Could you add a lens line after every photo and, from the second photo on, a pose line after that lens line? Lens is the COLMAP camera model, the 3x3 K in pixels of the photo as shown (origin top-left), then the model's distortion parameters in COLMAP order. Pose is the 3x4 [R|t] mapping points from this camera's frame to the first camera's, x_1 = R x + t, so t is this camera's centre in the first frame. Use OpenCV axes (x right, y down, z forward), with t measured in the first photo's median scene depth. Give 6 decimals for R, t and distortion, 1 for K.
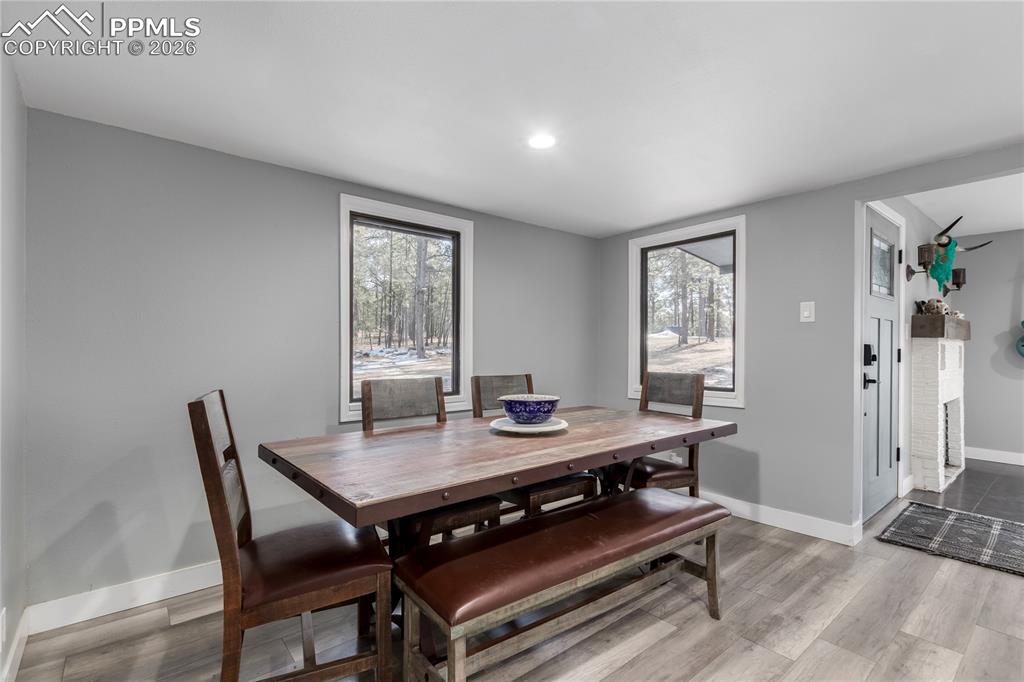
lens RADIAL K [[472.5, 0, 509.5], [0, 472.5, 348.3], [0, 0, 1]] dist [-0.003983, -0.001455]
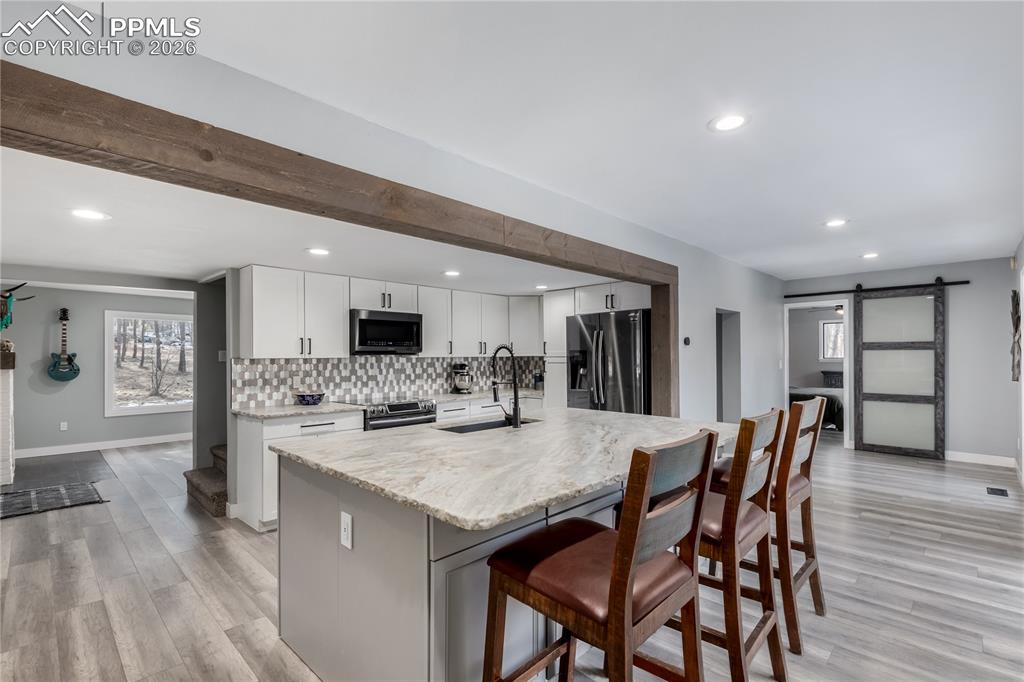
lens RADIAL K [[472.5, 0, 509.5], [0, 472.5, 357.1], [0, 0, 1]] dist [-0.003983, -0.001455]
pose [[-0.105063, -0.005876, 0.994448, -0.667347], [0.004826, 0.999968, 0.006418, -0.068554], [-0.994454, 0.005473, -0.105031, -0.327771]]
